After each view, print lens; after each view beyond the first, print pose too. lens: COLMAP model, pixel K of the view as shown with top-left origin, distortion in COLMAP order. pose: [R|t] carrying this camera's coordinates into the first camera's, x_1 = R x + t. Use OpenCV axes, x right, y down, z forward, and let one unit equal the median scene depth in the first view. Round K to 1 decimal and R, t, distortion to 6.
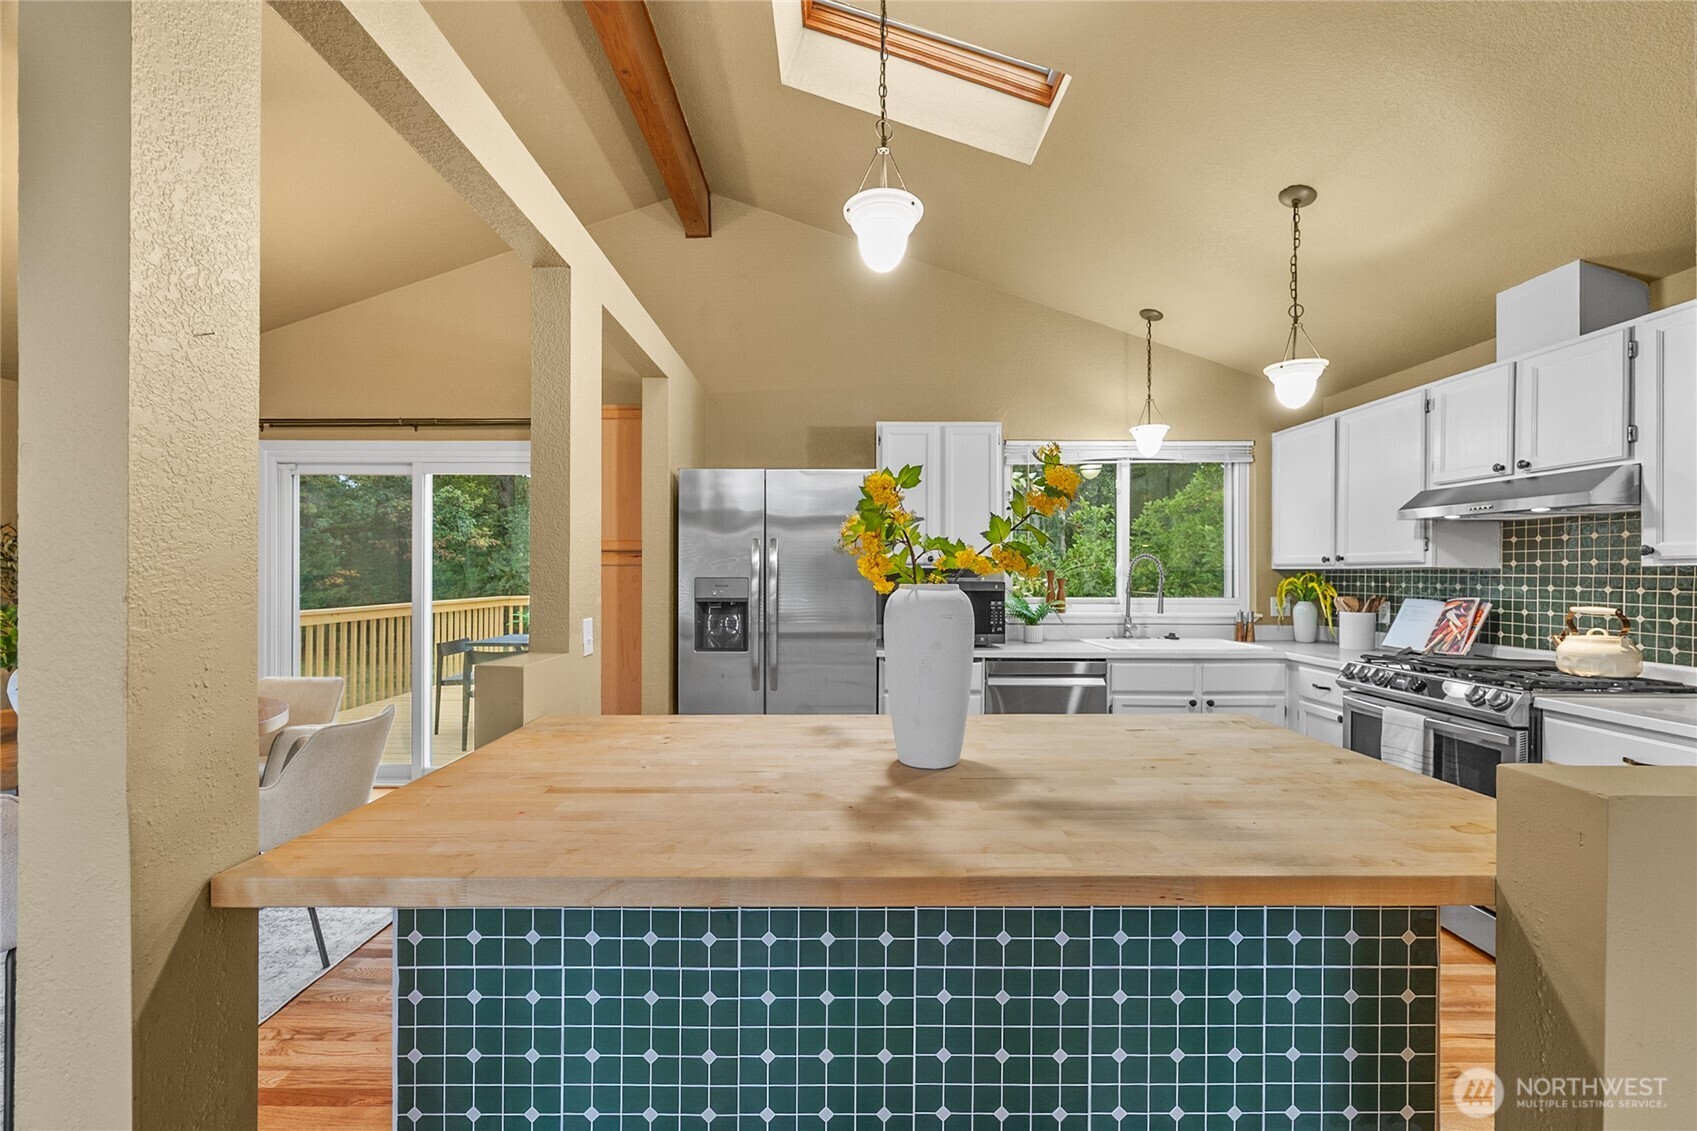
lens RADIAL K [[681.4, 0, 837.1], [0, 681.4, 570.6], [0, 0, 1]] dist [0.000098, -0.000580]
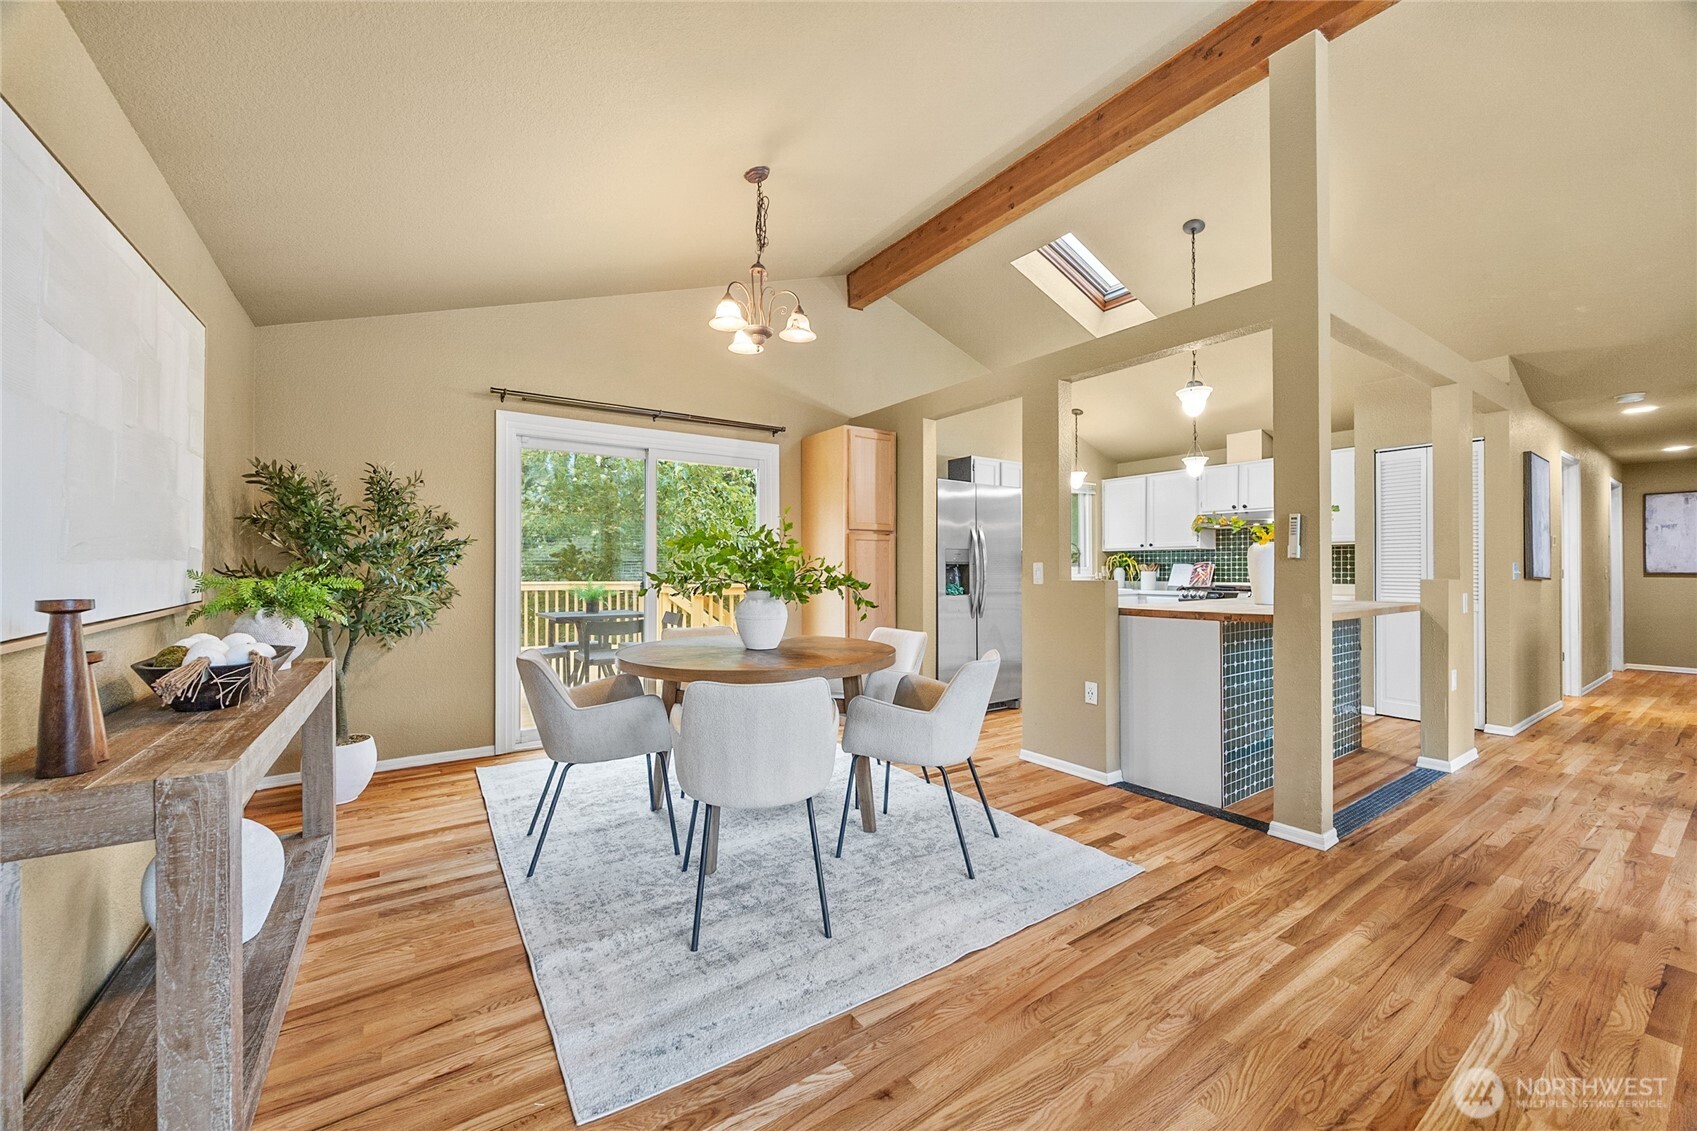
lens RADIAL K [[648.5, 0, 847.7], [0, 648.5, 562.2], [0, 0, 1]] dist [-0.000703, -0.000325]
pose [[0.819946, 0.002362, 0.572436, -1.317449], [0.003119, 0.999958, -0.008594, 0.055720], [-0.572433, 0.008832, 0.819904, -0.100986]]
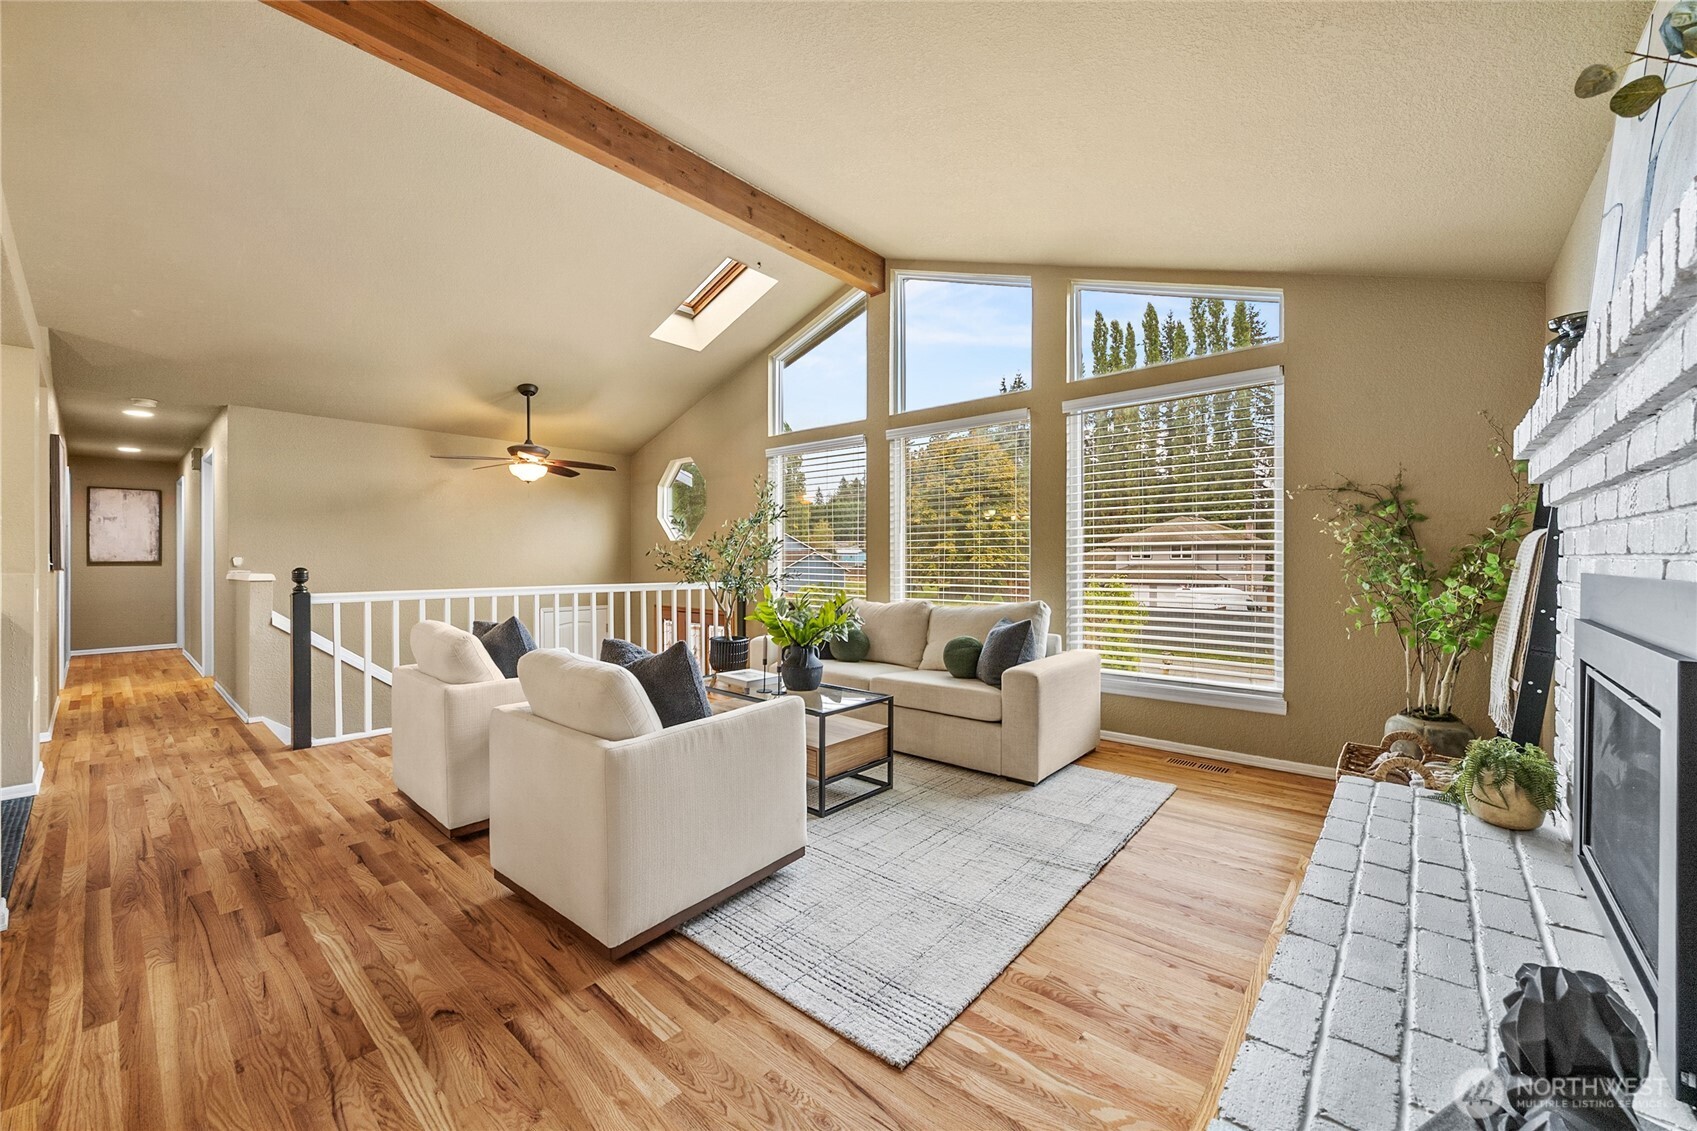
lens RADIAL K [[661.4, 0, 837.4], [0, 661.4, 553.7], [0, 0, 1]] dist [0.001550, -0.000266]
pose [[-0.751454, -0.000852, 0.659785, -1.392138], [-0.002465, 0.999996, -0.001516, 0.047327], [-0.659781, -0.002765, -0.751453, 0.192215]]
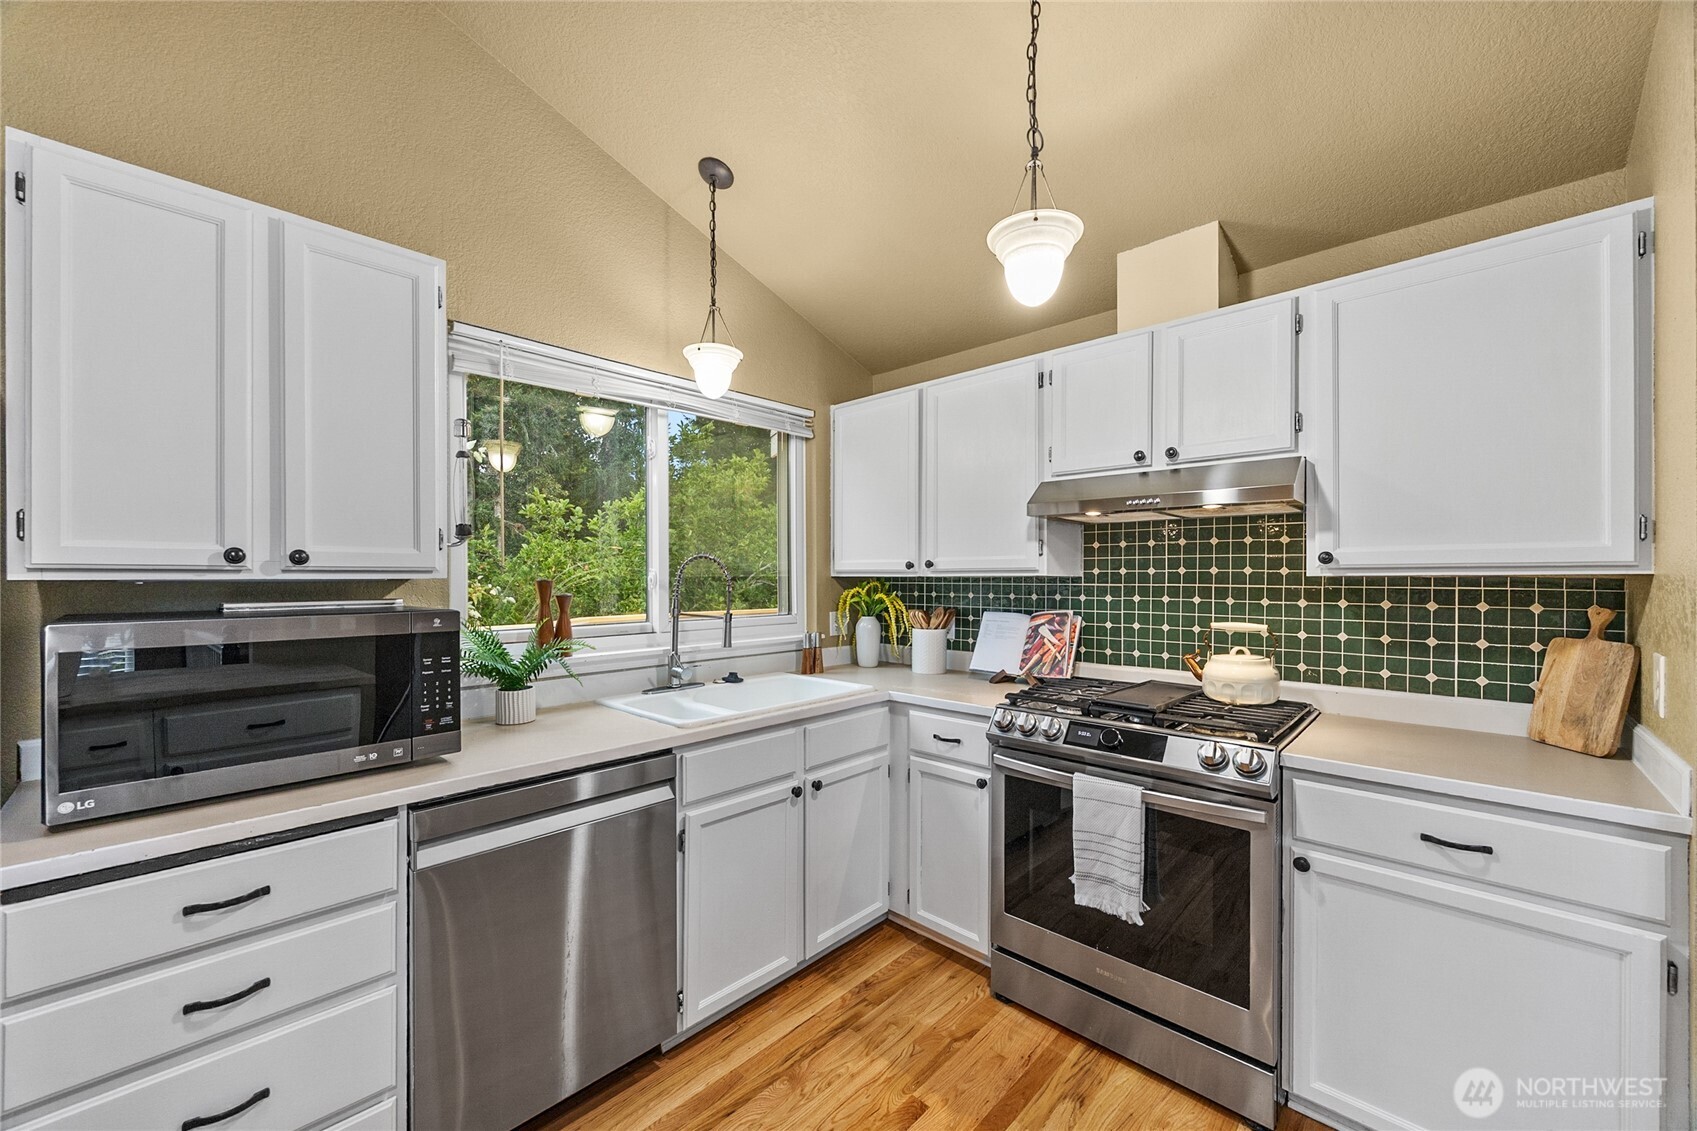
lens RADIAL K [[650.5, 0, 849.1], [0, 650.5, 576.2], [0, 0, 1]] dist [-0.001429, -0.000080]
pose [[0.684866, -0.004061, 0.728658, 0.134162], [0.002003, 0.999991, 0.003692, -0.007567], [-0.728666, -0.001069, 0.684868, 0.627338]]
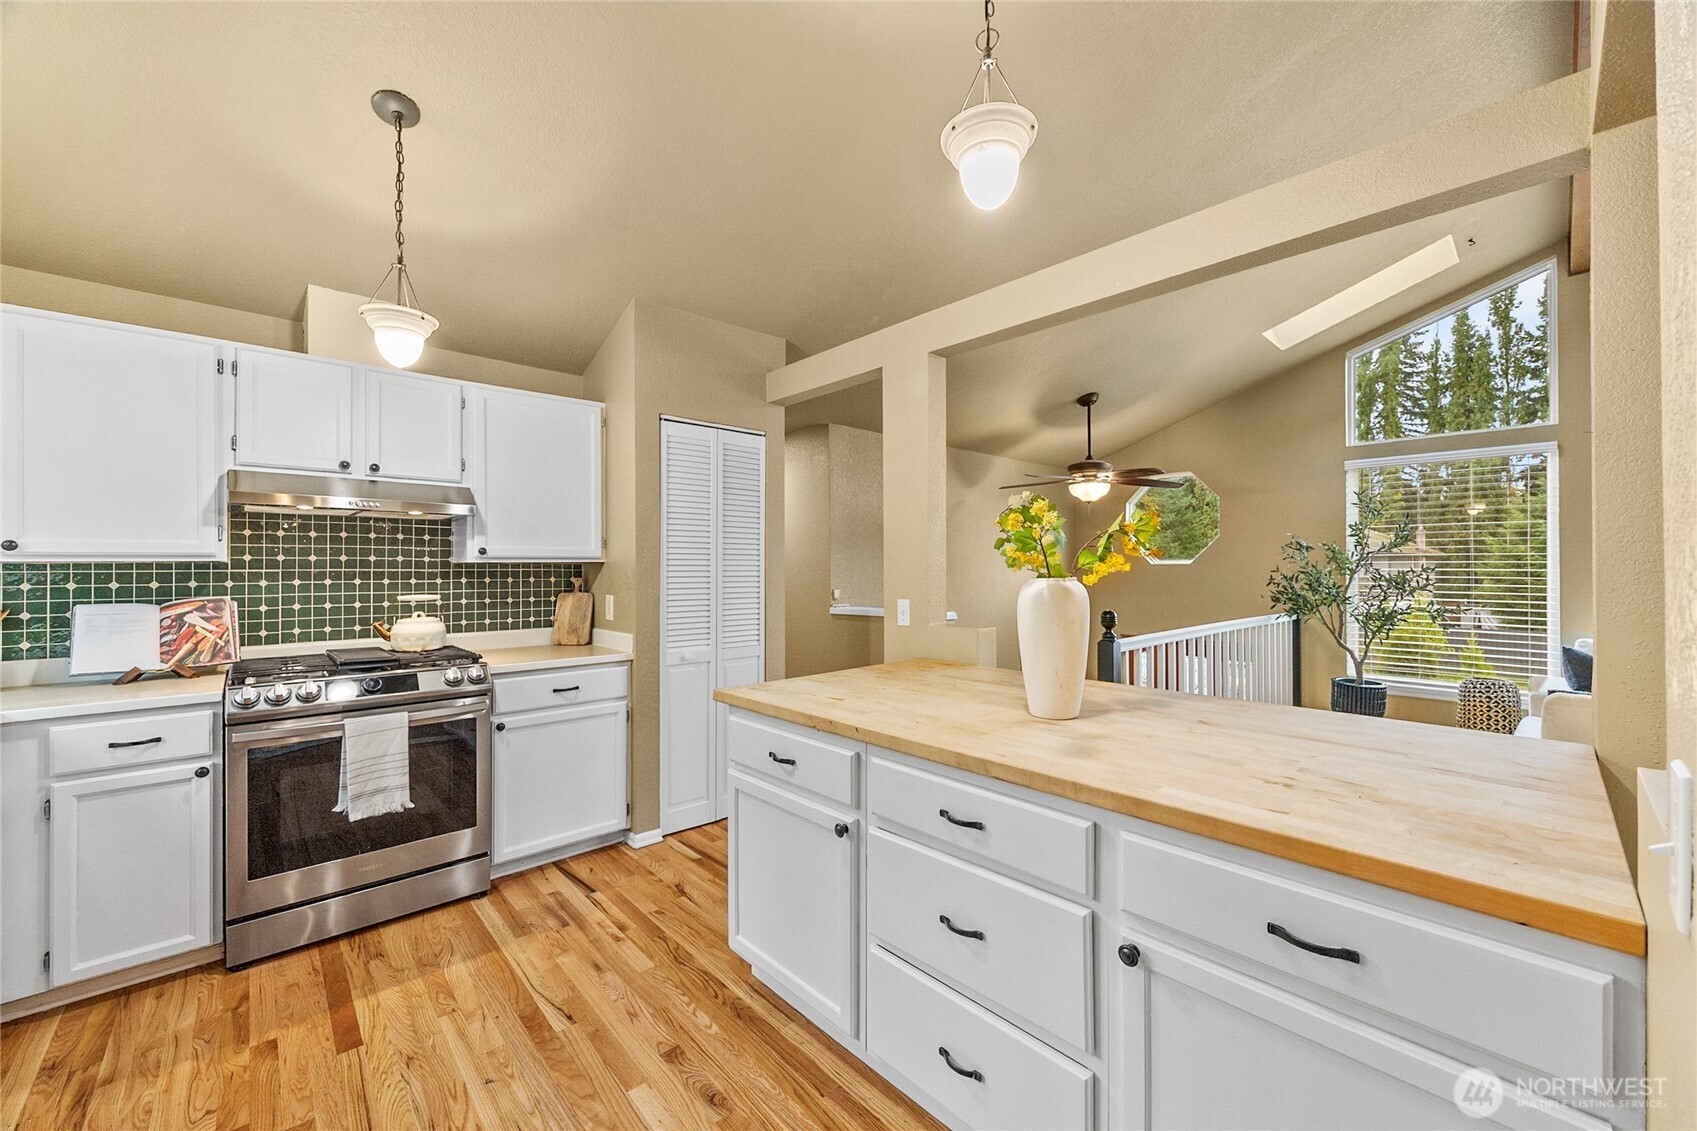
lens RADIAL K [[660.9, 0, 858.2], [0, 660.9, 563.1], [0, 0, 1]] dist [0.001143, -0.000014]
pose [[-0.684479, 0.002658, 0.729027, -0.244624], [-0.000342, 0.999992, -0.003967, 0.000265], [-0.729032, -0.002965, -0.684473, 0.979131]]
